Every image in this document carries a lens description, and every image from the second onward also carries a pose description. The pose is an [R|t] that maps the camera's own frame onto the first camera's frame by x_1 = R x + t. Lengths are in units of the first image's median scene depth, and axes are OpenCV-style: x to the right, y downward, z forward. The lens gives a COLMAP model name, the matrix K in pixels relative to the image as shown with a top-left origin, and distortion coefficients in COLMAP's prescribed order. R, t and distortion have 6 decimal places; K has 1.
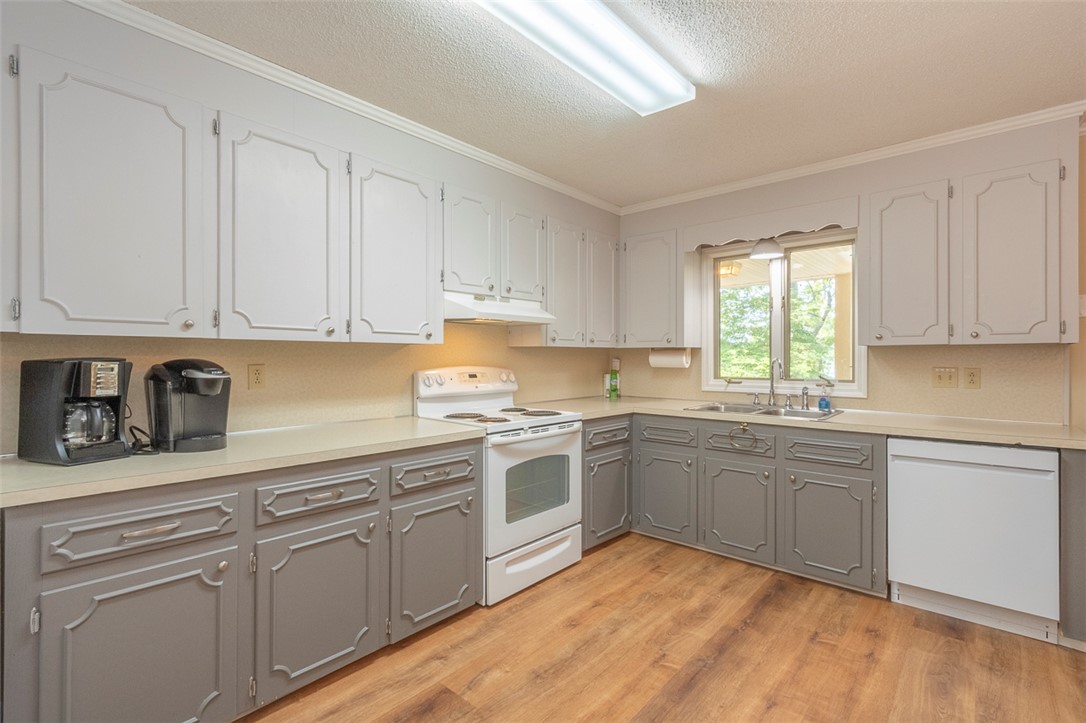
lens RADIAL K [[496.4, 0, 543.5], [0, 496.4, 359.7], [0, 0, 1]] dist [0.002308, -0.001753]
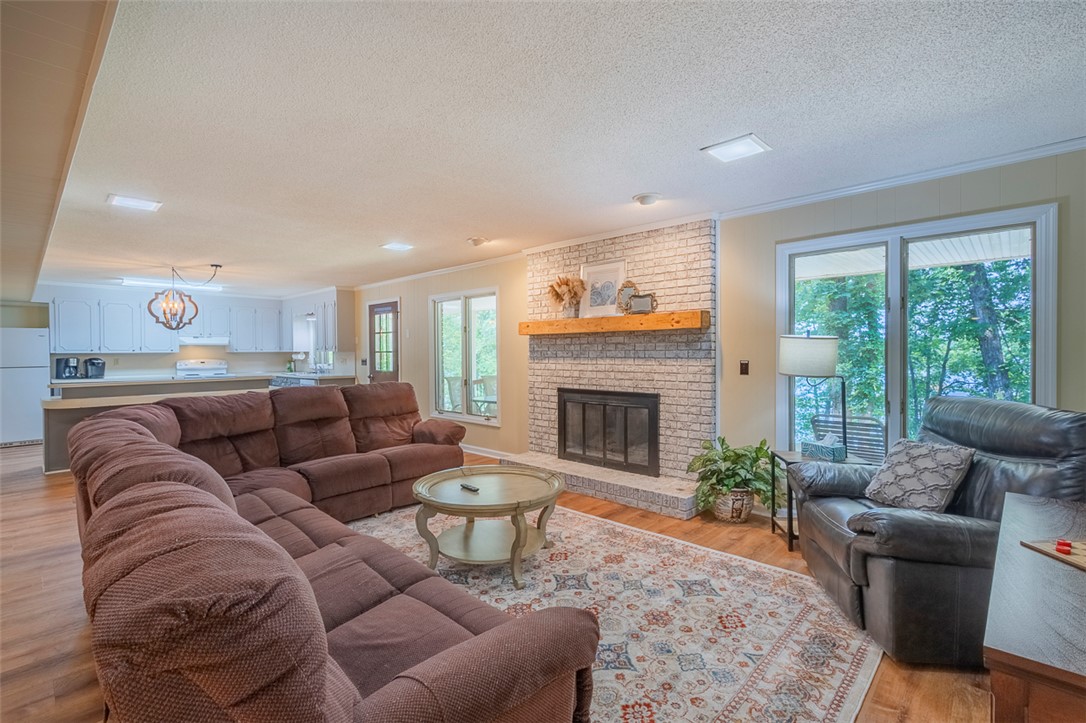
lens RADIAL K [[496.4, 0, 551.6], [0, 496.4, 356.2], [0, 0, 1]] dist [0.002308, -0.001753]
pose [[0.999607, -0.007276, -0.027061, 2.418812], [0.007421, 0.999959, 0.005255, -0.006370], [0.027021, -0.005454, 0.999620, -2.295245]]
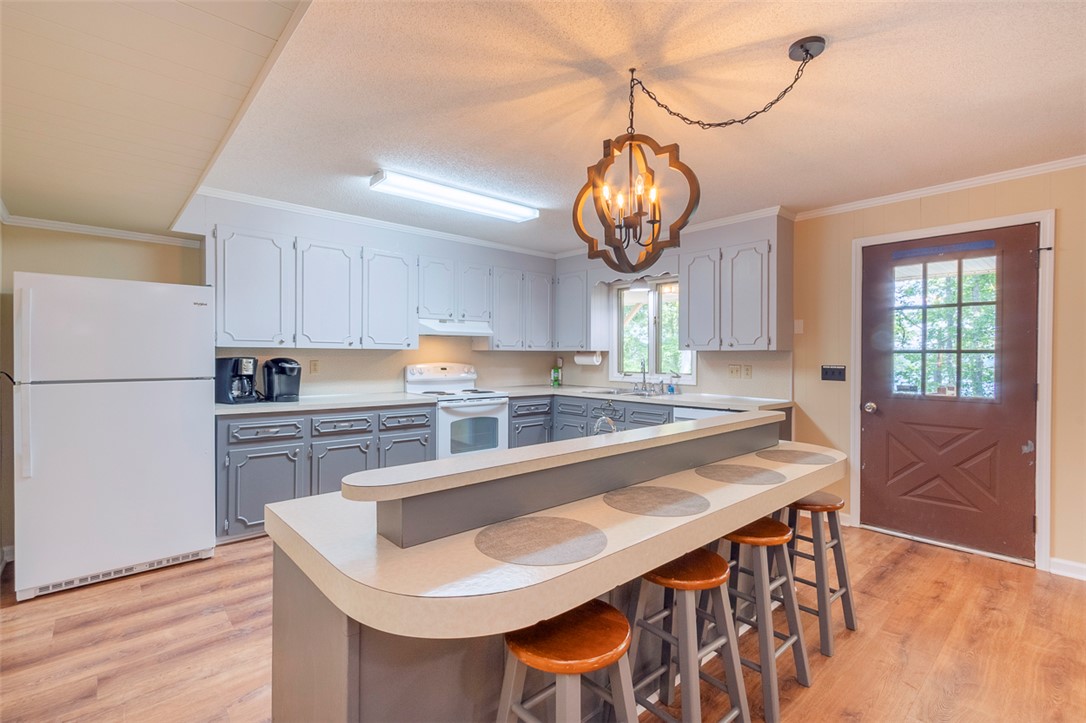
lens RADIAL K [[496.4, 0, 543.5], [0, 496.4, 360.7], [0, 0, 1]] dist [0.002308, -0.001753]
pose [[0.993321, 0.005166, -0.115271, 0.429455], [-0.004696, 0.999980, 0.004352, -0.002437], [0.115291, -0.003781, 0.993325, -0.658513]]
